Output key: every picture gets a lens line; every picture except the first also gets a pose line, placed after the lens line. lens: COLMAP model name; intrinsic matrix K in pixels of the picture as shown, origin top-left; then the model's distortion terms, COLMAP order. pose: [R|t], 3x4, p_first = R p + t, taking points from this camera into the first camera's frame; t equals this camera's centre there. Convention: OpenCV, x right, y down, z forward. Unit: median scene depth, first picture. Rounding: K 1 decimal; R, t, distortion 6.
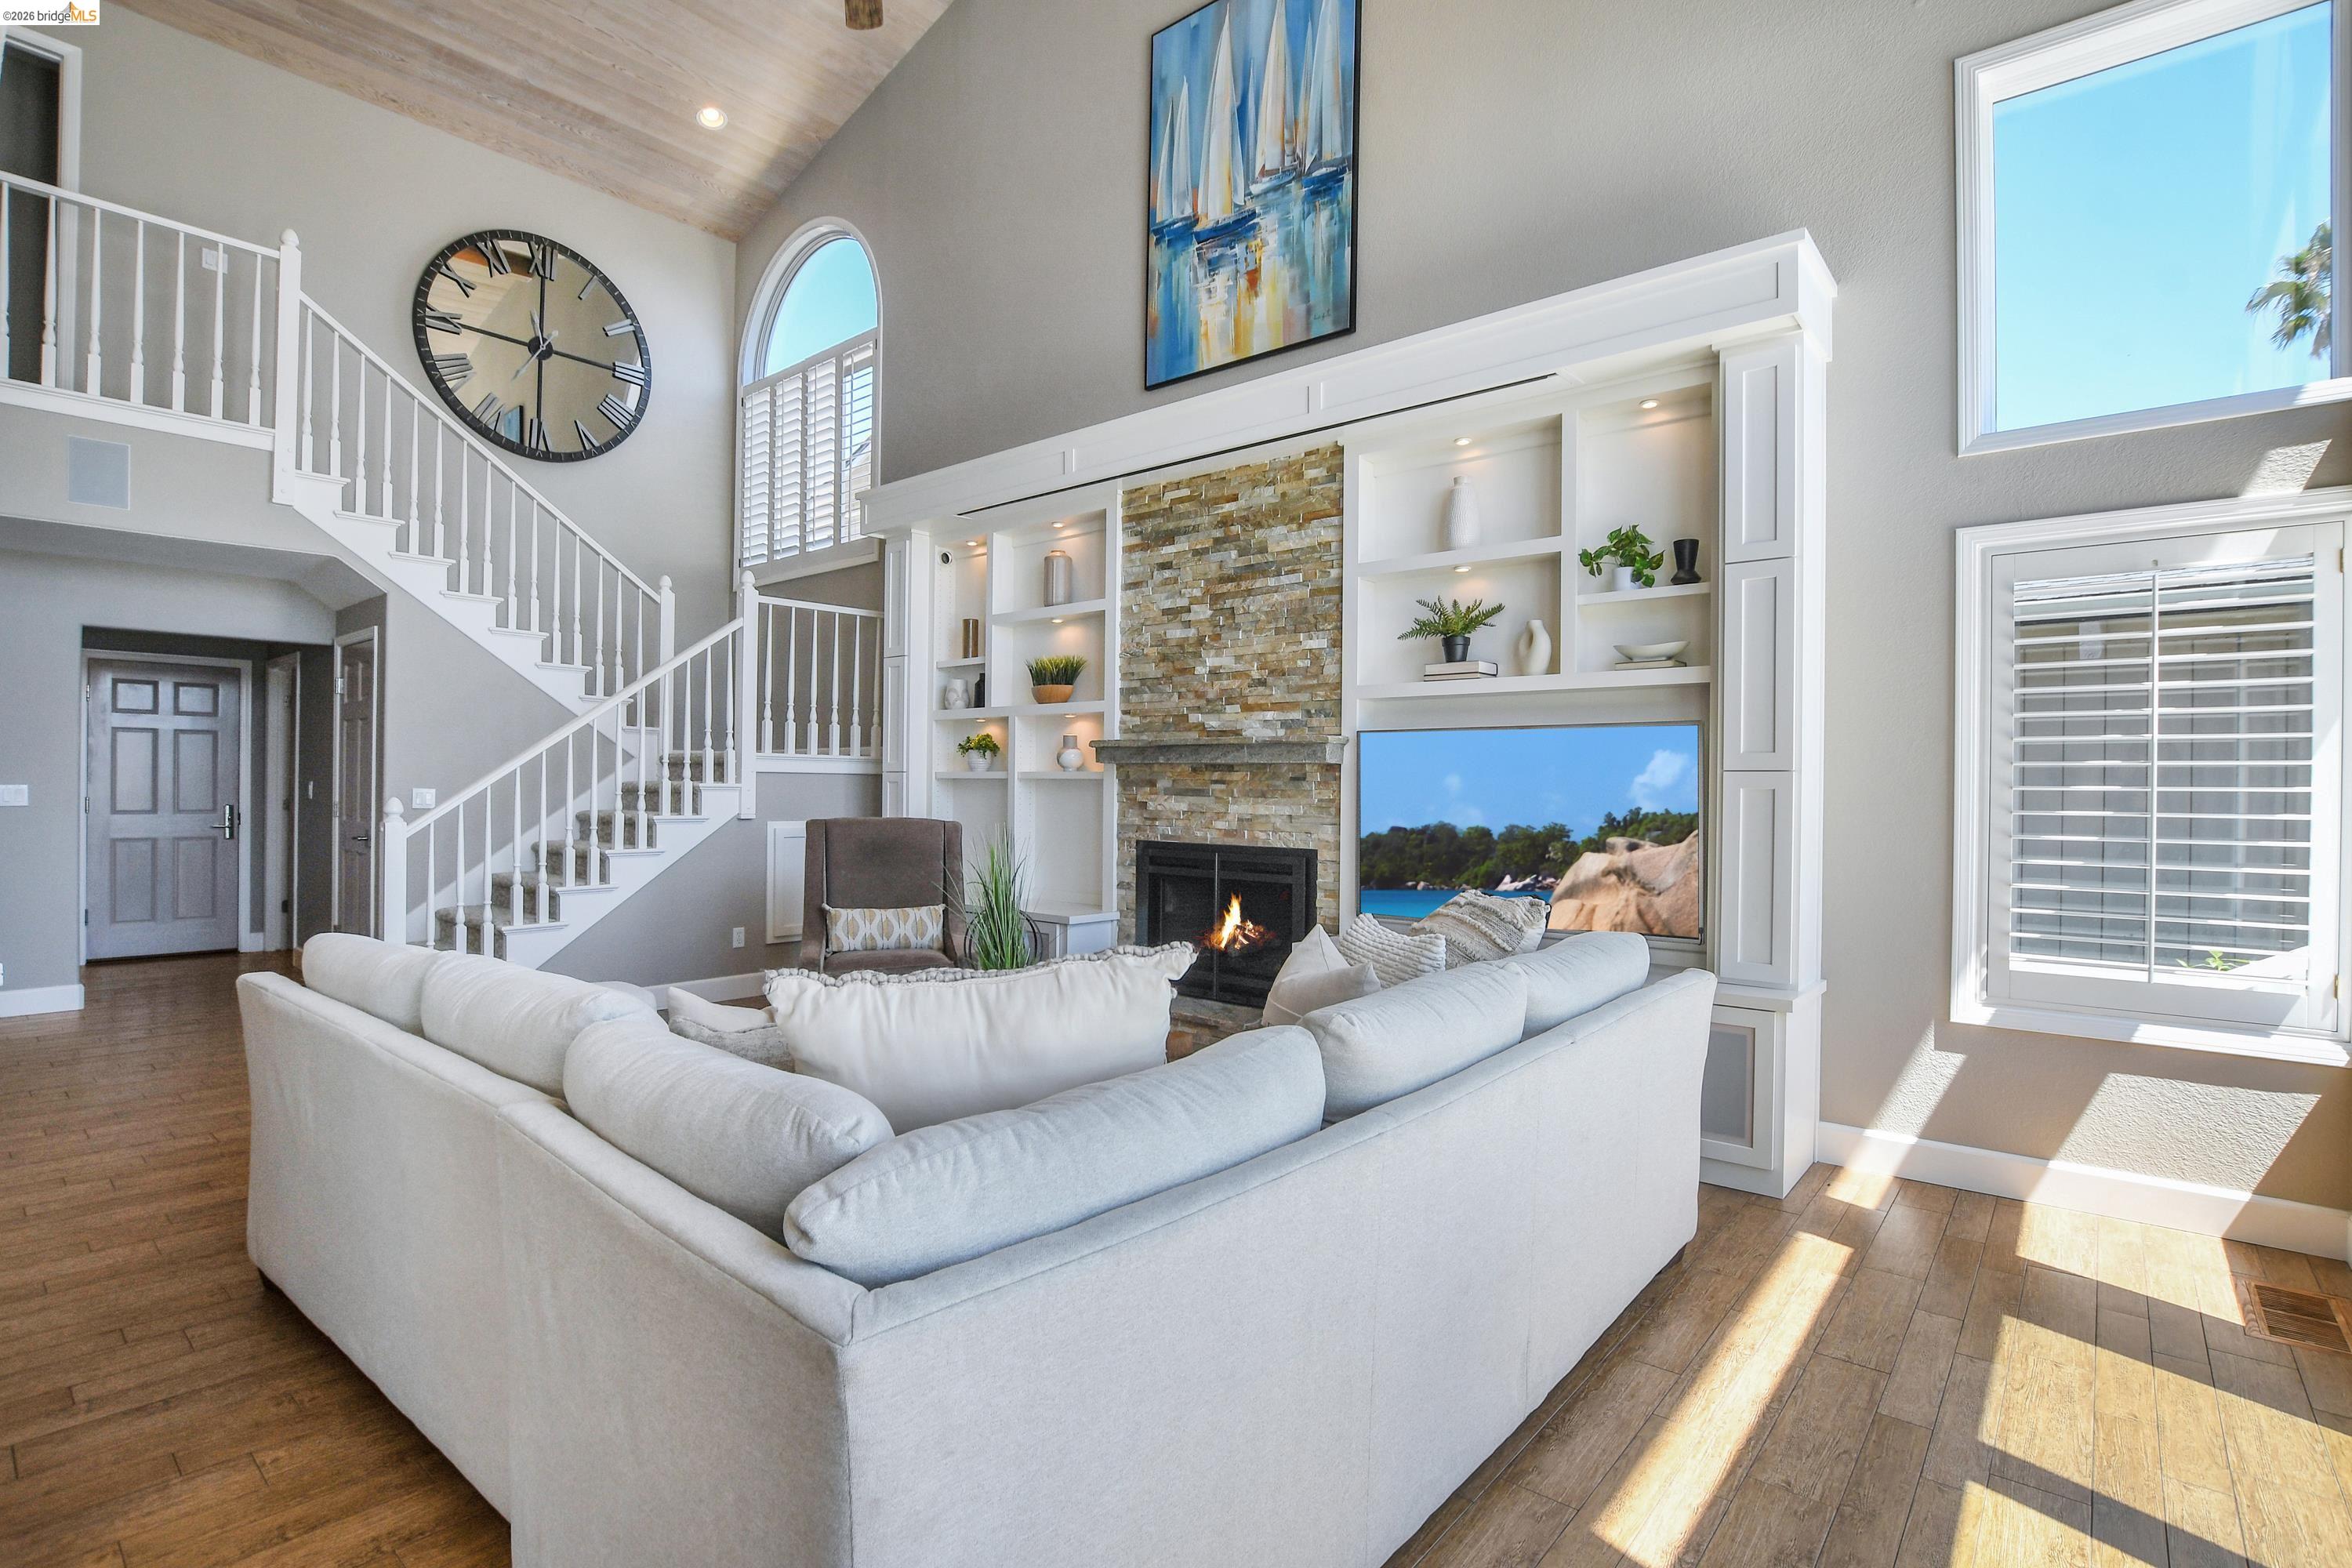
lens RADIAL K [[1085.5, 0, 1151.4], [0, 1085.5, 784.1], [0, 0, 1]] dist [-0.030401, 0.003780]
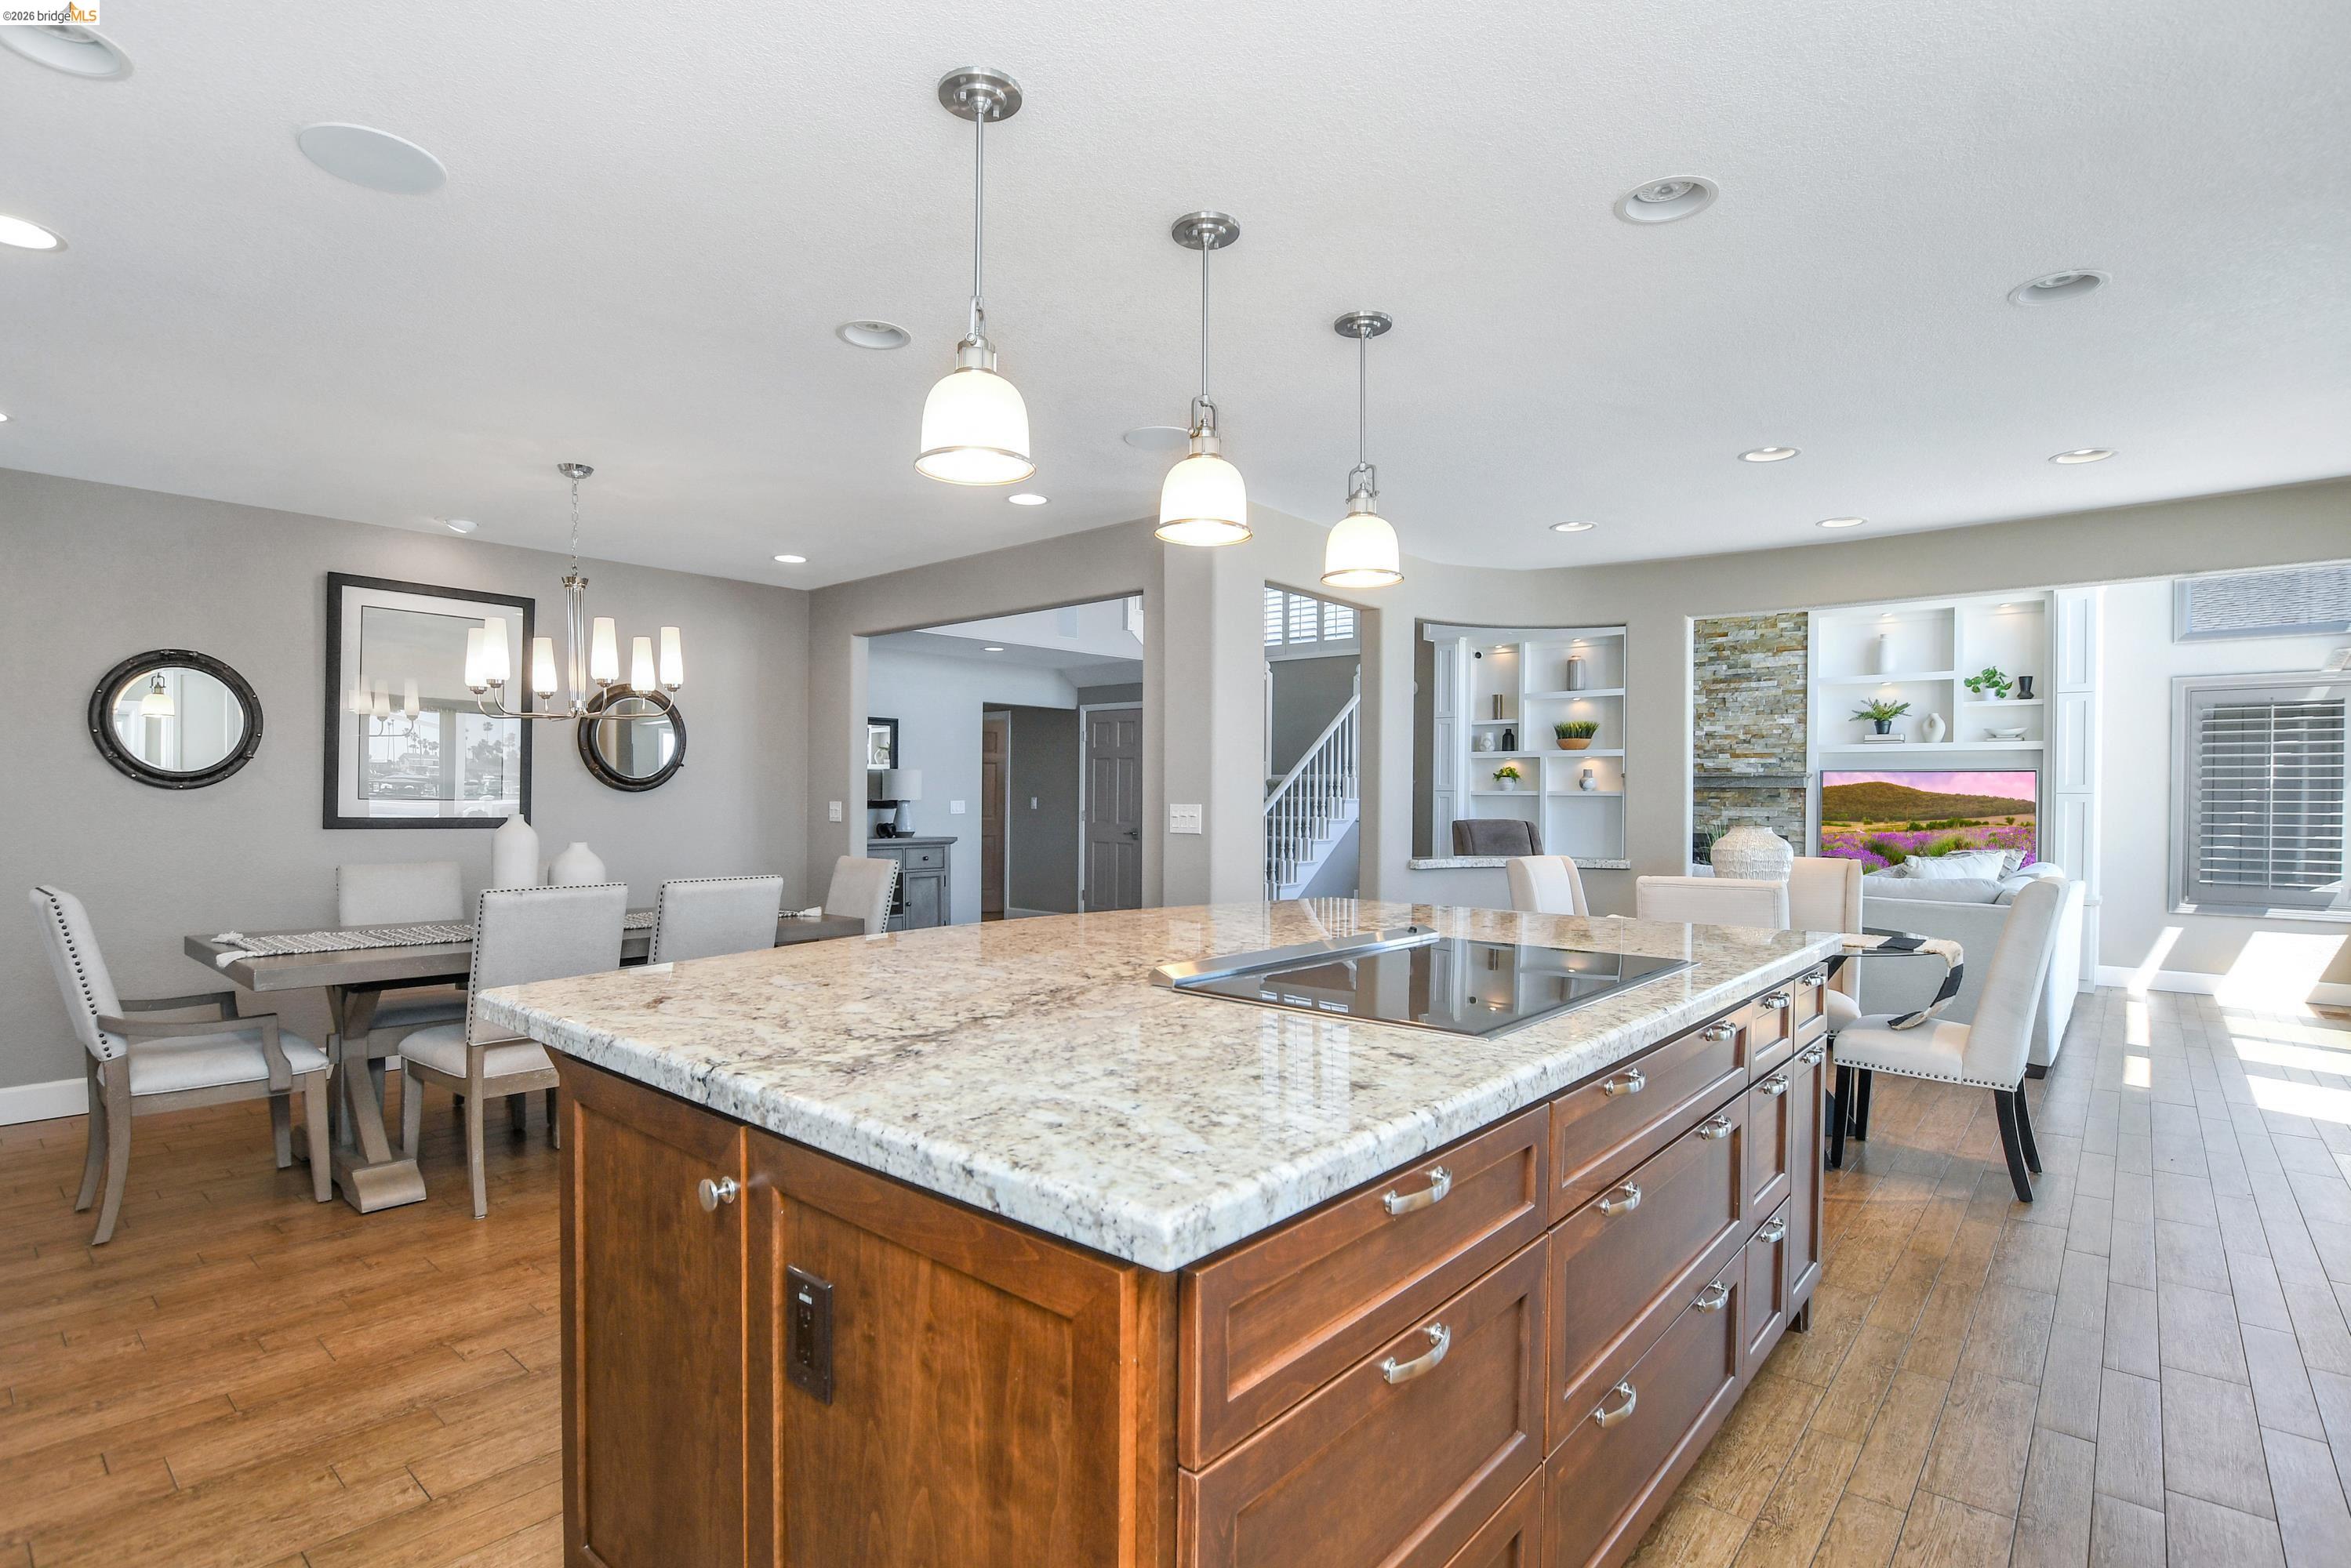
lens RADIAL K [[1084.9, 0, 1162.1], [0, 1084.9, 792.8], [0, 0, 1]] dist [-0.030401, 0.003780]
pose [[0.999862, -0.002714, -0.016397, -0.790262], [0.002730, 0.999996, 0.000973, -0.014175], [0.016394, -0.001018, 0.999865, -0.733386]]
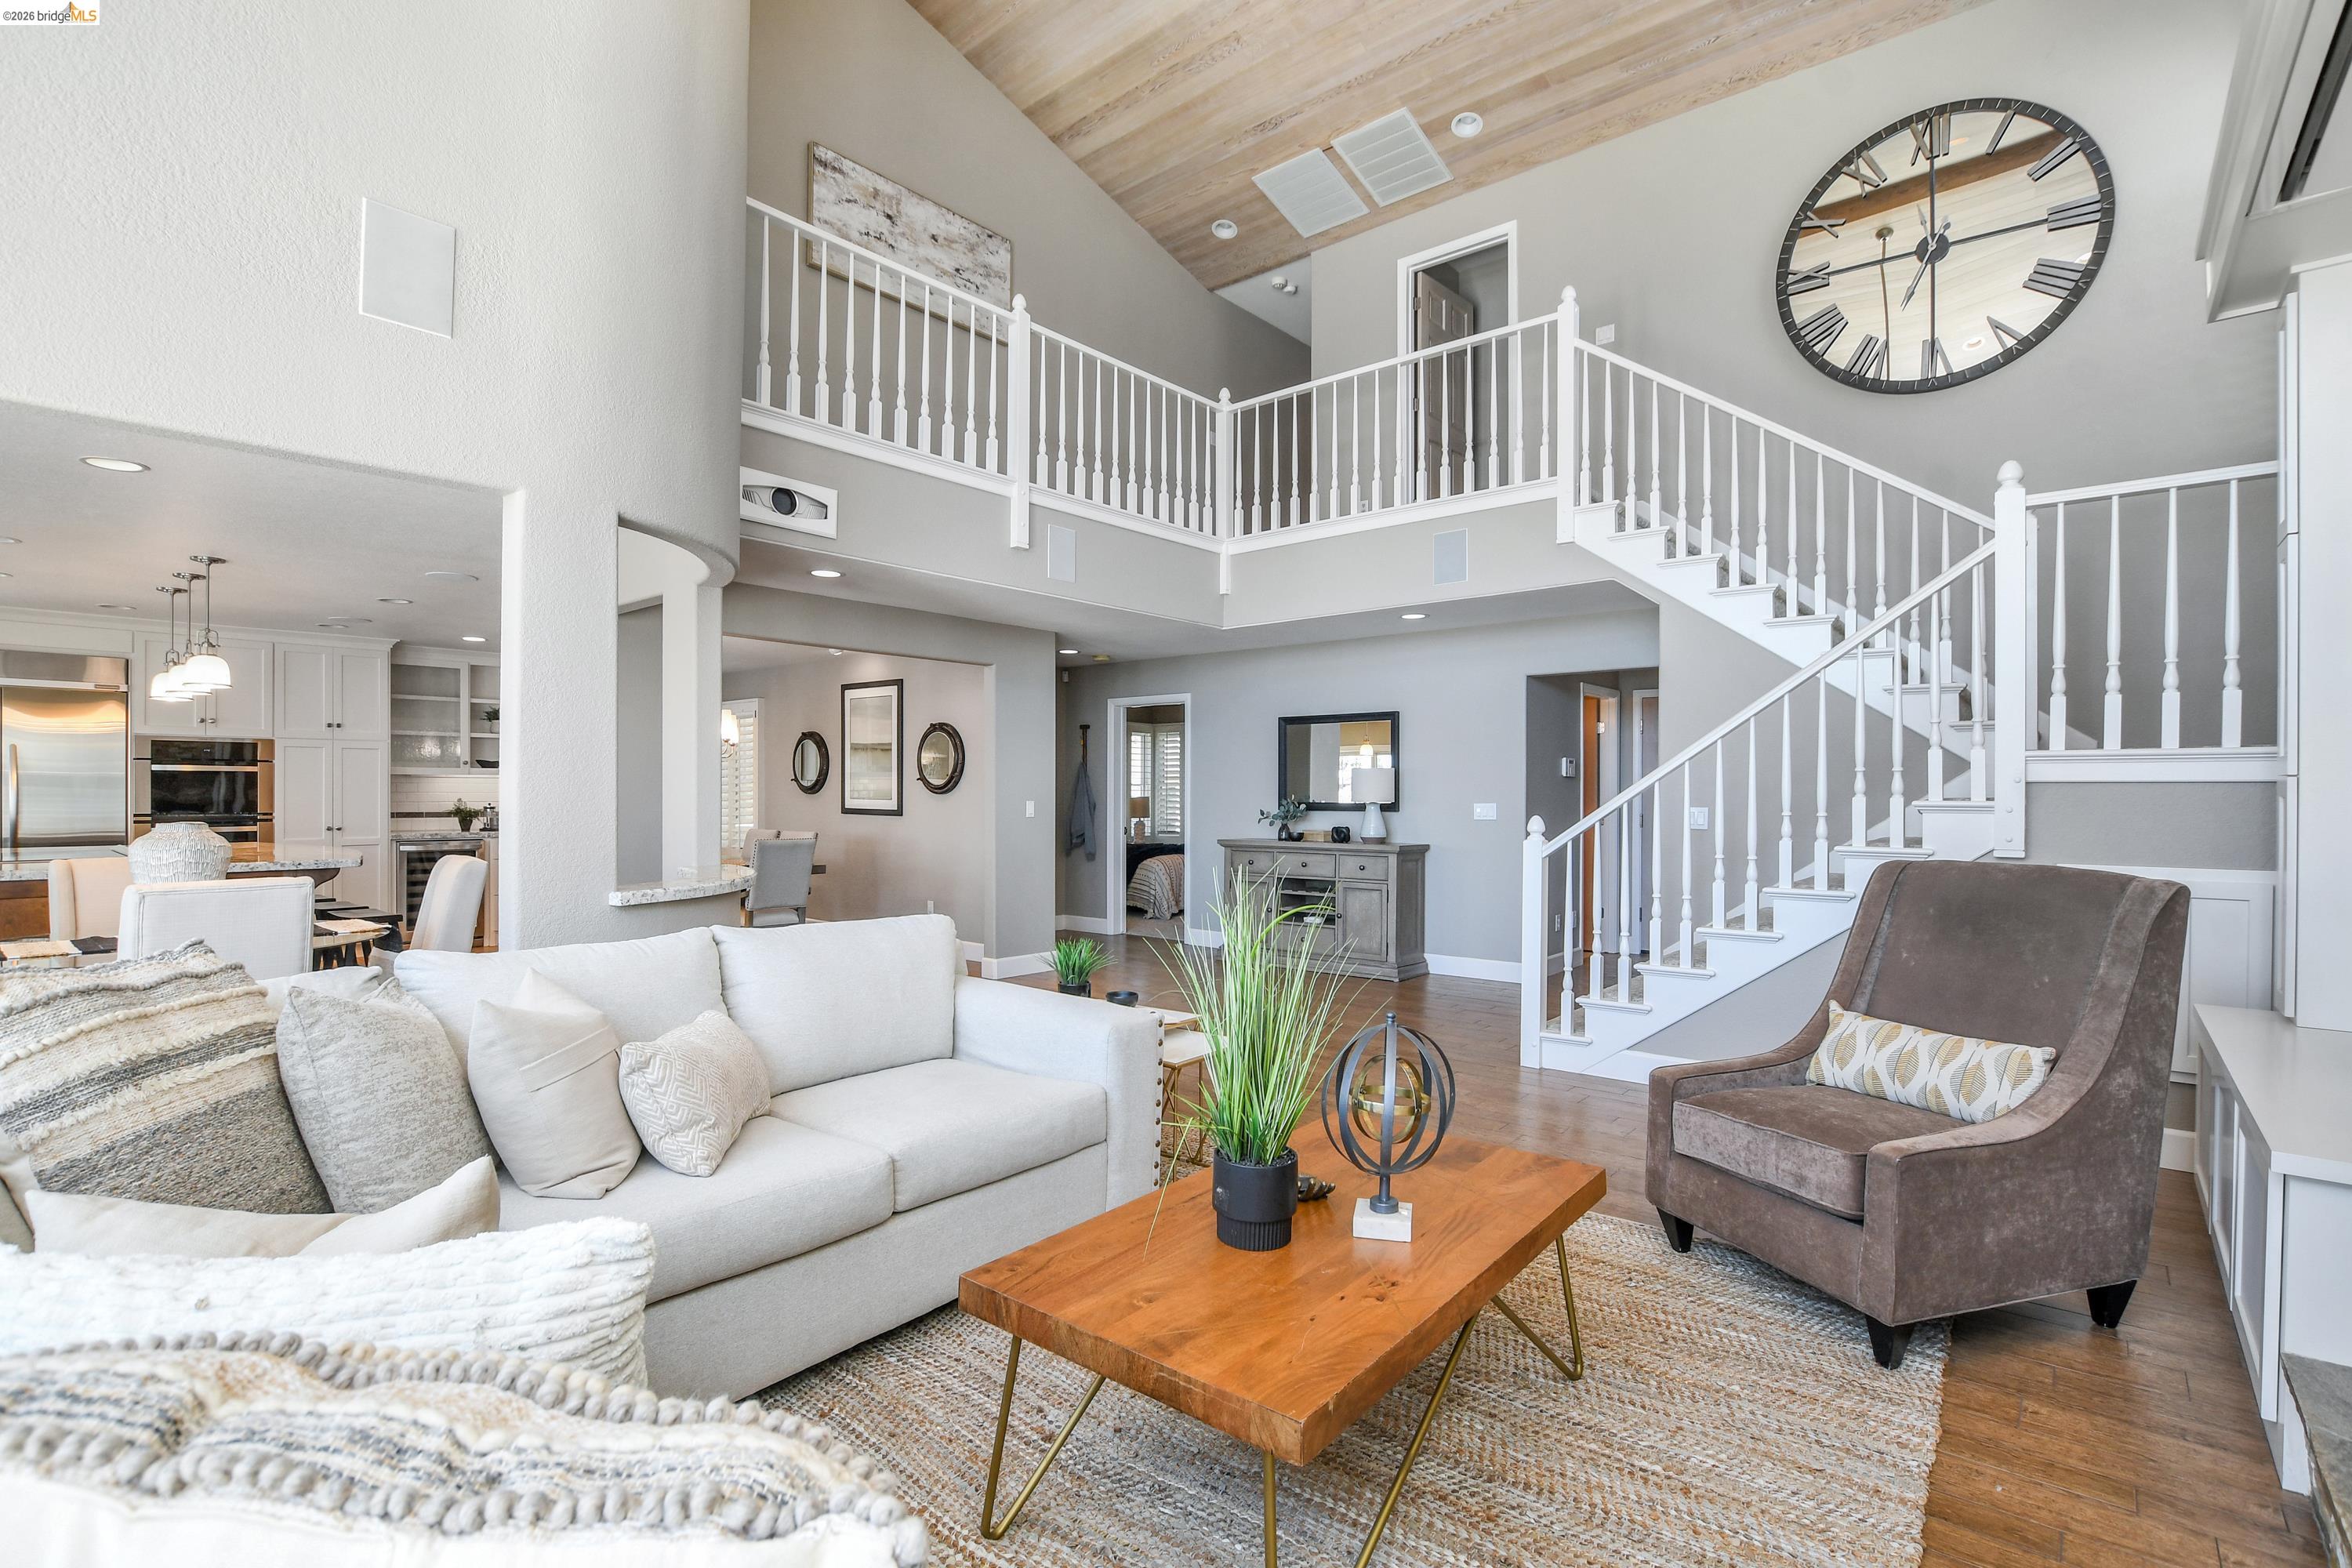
lens RADIAL K [[1085.5, 0, 1177.2], [0, 1085.5, 798.1], [0, 0, 1]] dist [-0.030401, 0.003780]
pose [[0.027861, -0.007774, -0.999582, 0.273237], [0.000460, 0.999970, -0.007764, 0.002905], [0.999612, -0.000244, 0.027864, 0.602825]]
